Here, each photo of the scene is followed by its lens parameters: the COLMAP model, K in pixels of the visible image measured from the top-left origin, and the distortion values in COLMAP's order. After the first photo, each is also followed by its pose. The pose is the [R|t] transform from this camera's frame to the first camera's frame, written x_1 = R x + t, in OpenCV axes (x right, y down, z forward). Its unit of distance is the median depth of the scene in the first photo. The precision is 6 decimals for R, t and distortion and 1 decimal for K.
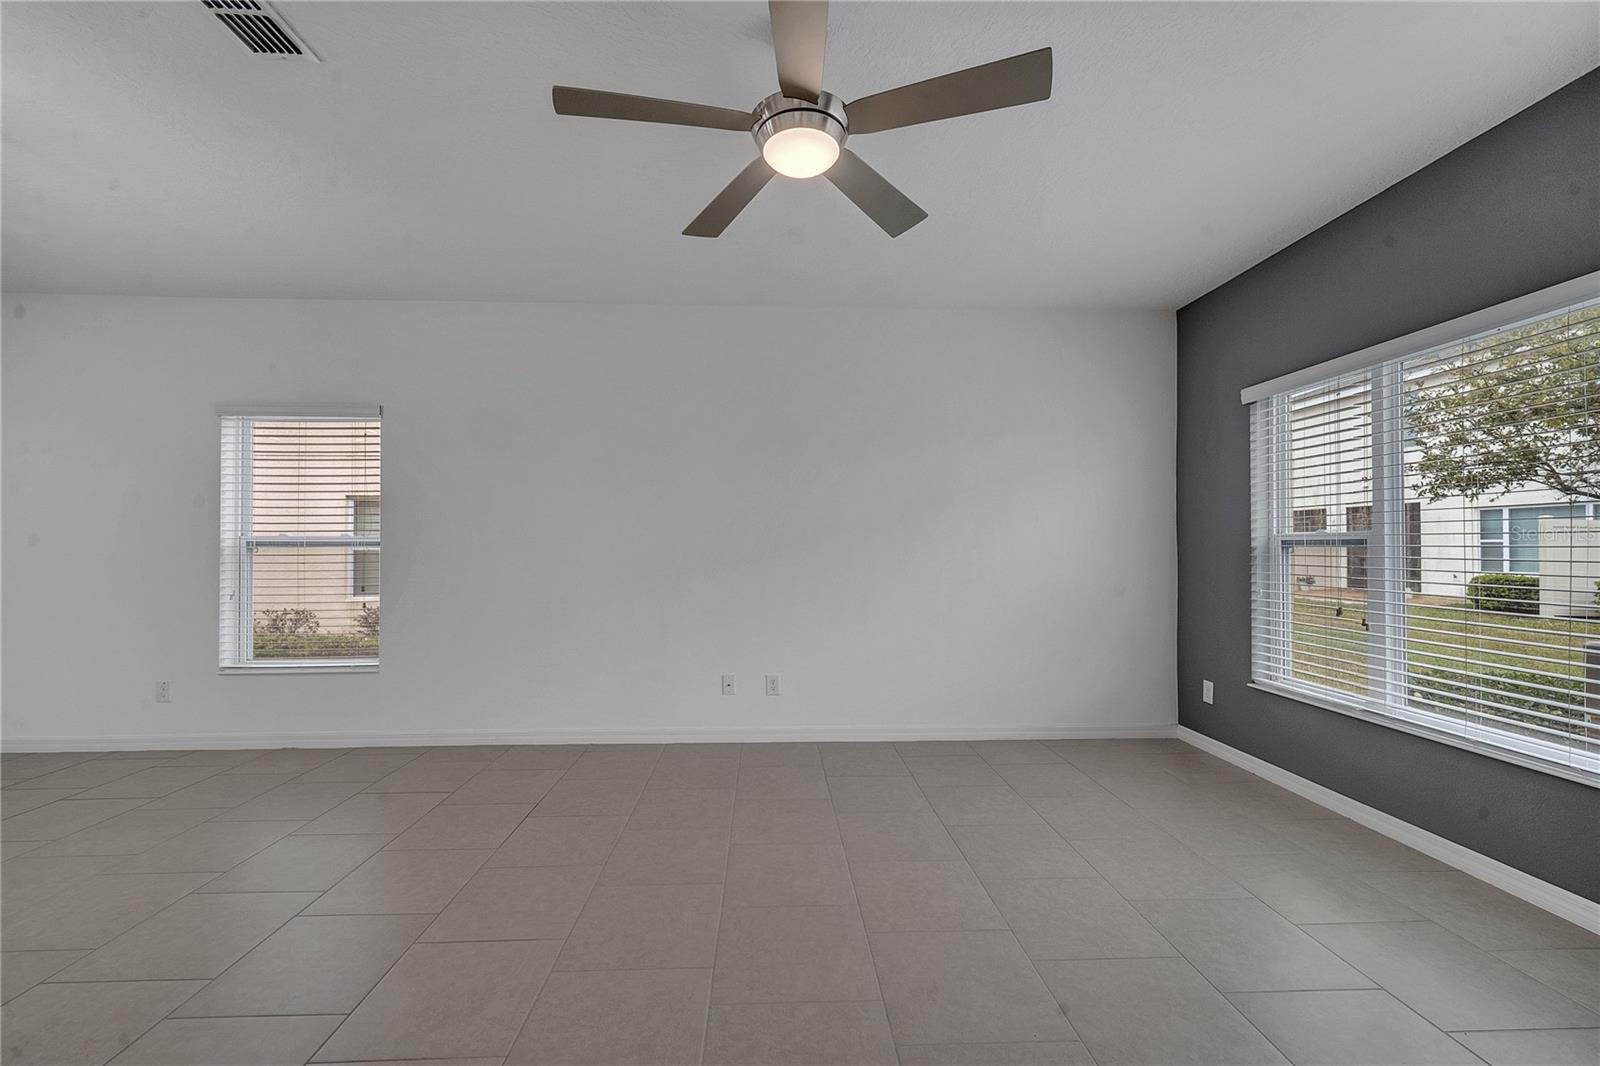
lens RADIAL K [[658.5, 0, 795.6], [0, 658.5, 538.2], [0, 0, 1]] dist [0.001370, 0.000726]
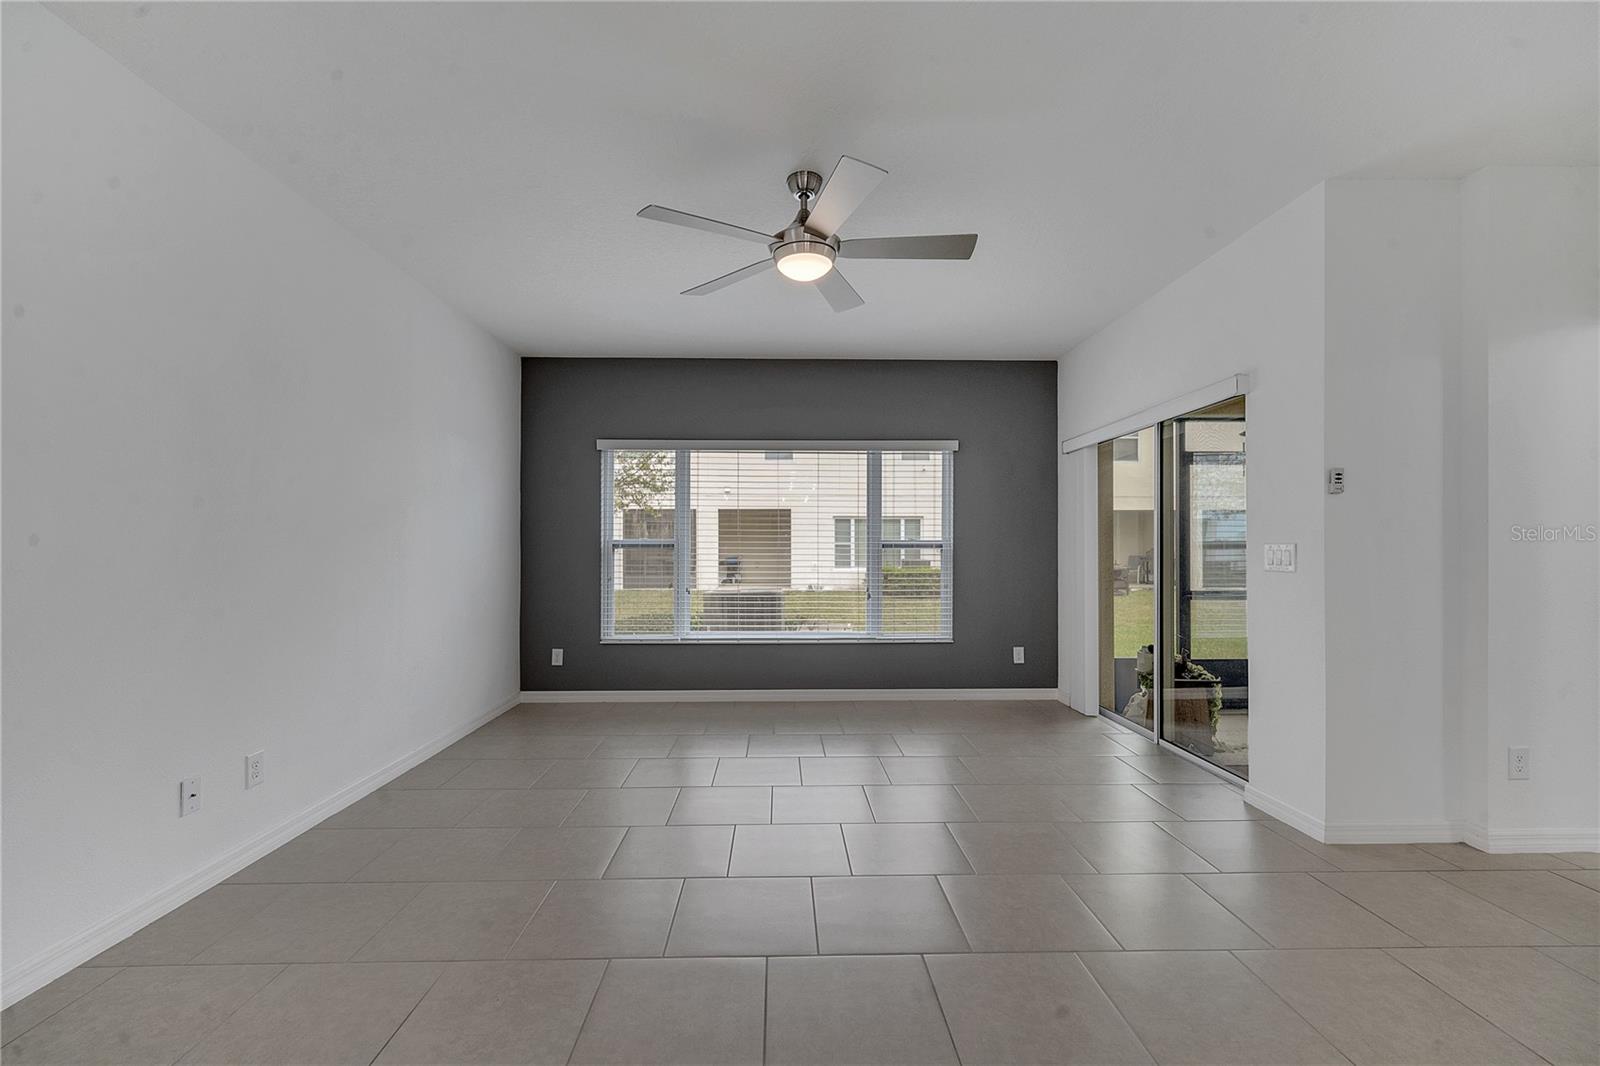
lens RADIAL K [[658.5, 0, 797.9], [0, 658.5, 539.2], [0, 0, 1]] dist [0.001370, 0.000726]
pose [[0.009007, 0.012443, 0.999882, -0.672355], [-0.007546, 0.999895, -0.012375, 0.007195], [-0.999931, -0.007433, 0.009100, 0.481193]]
